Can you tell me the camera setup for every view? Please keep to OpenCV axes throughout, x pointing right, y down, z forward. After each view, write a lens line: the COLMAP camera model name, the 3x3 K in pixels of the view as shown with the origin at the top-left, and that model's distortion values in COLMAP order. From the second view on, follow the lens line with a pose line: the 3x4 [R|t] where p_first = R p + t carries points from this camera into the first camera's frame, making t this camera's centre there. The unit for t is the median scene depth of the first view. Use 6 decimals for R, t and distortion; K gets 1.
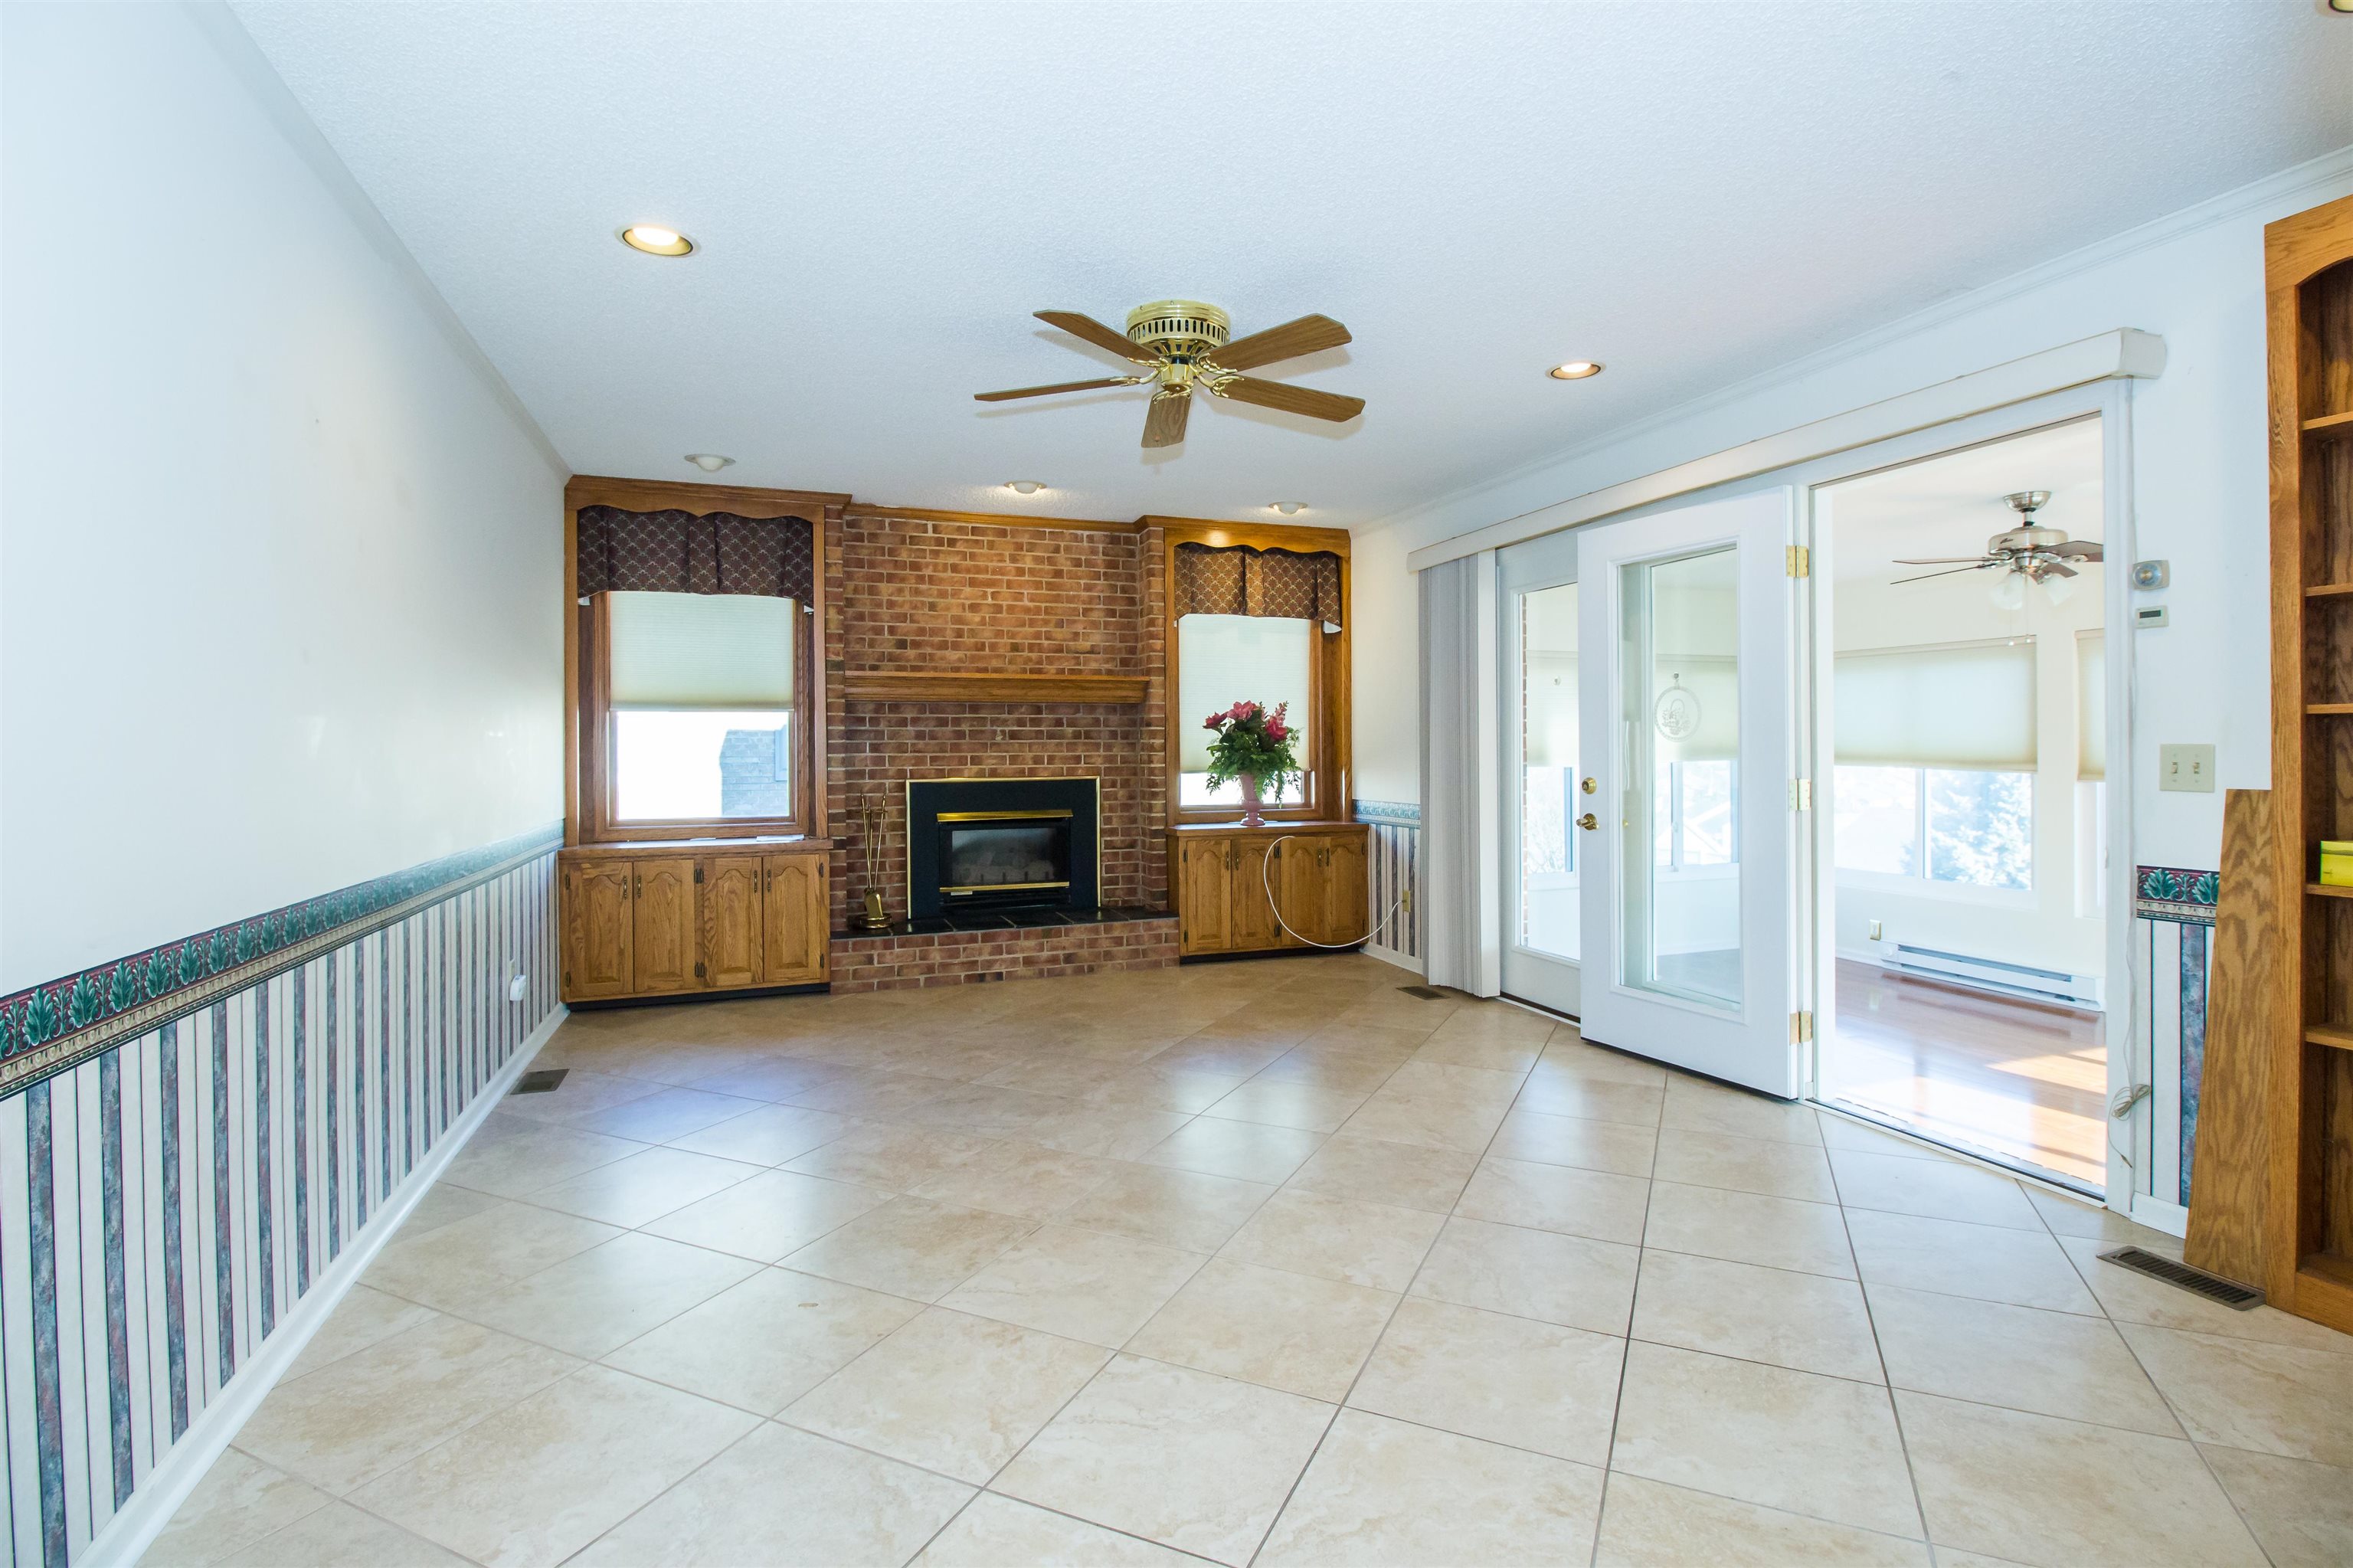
lens RADIAL K [[1089.0, 0, 1196.3], [0, 1089.0, 746.2], [0, 0, 1]] dist [-0.005718, -0.008671]
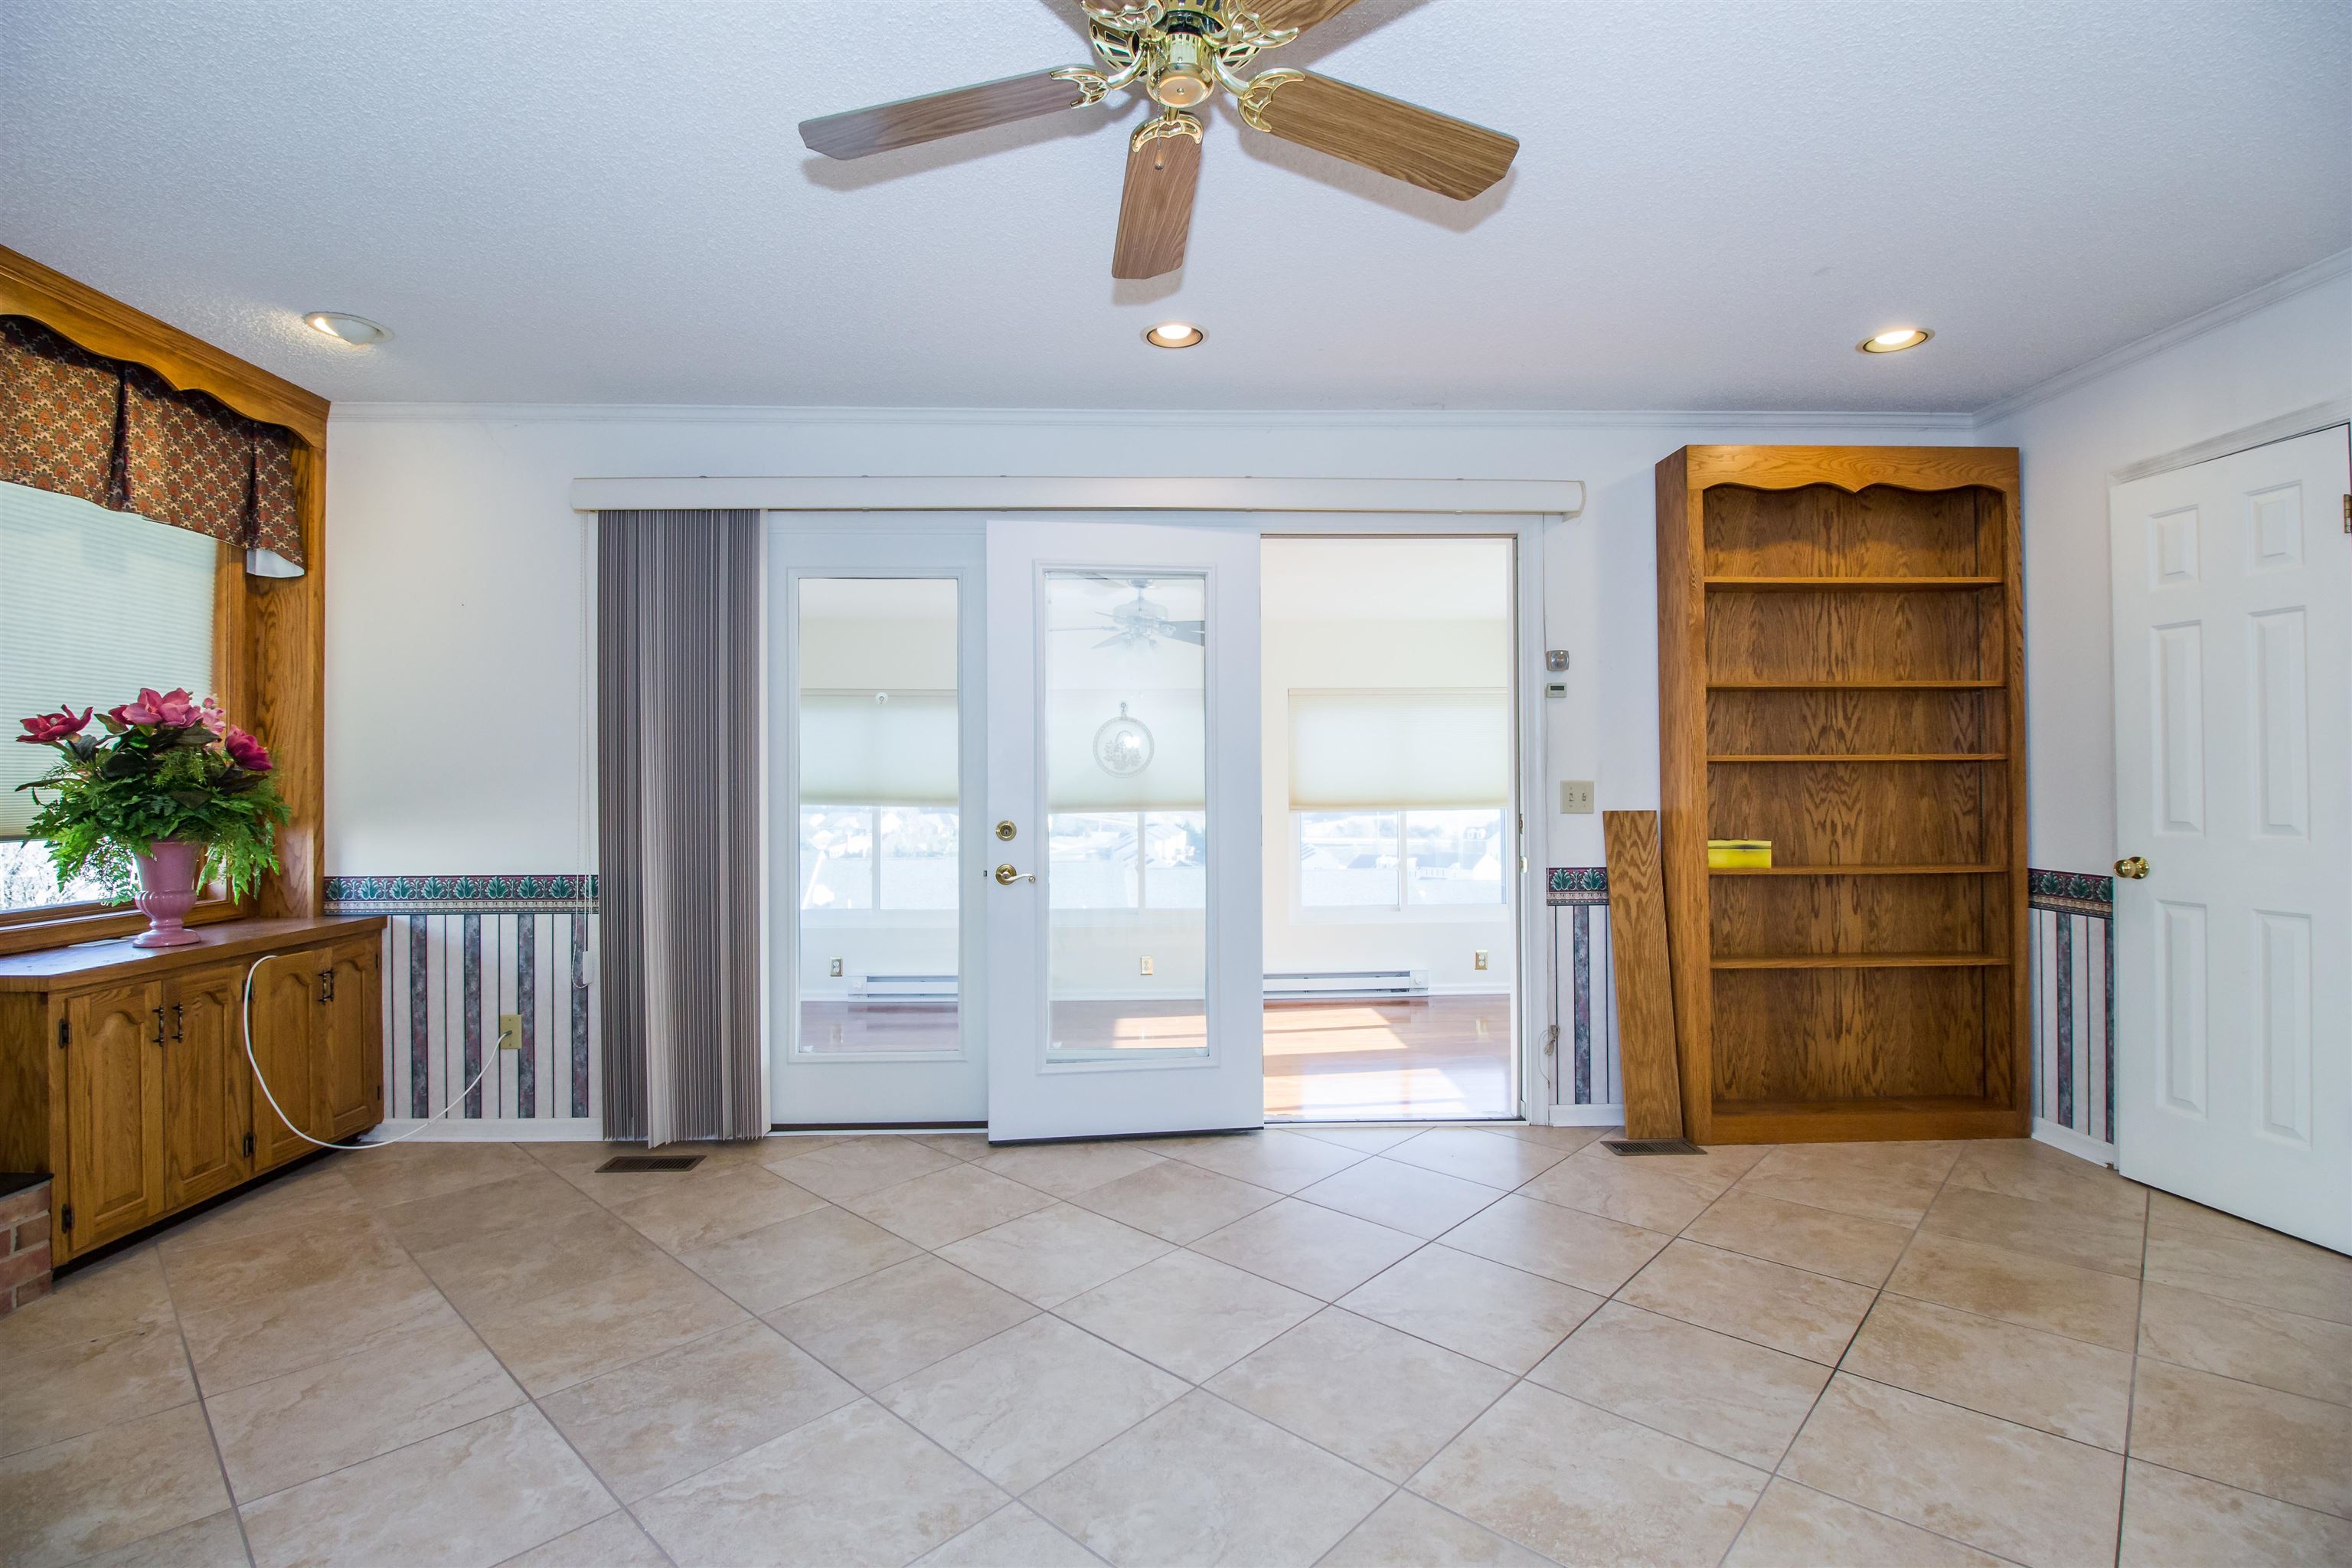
lens RADIAL K [[1088.5, 0, 1113.9], [0, 1088.5, 773.7], [0, 0, 1]] dist [-0.005718, -0.008671]
pose [[0.332962, 0.011971, 0.942864, -0.377551], [0.000540, 0.999917, -0.012886, 0.004063], [-0.942940, 0.004800, 0.332928, 0.633509]]
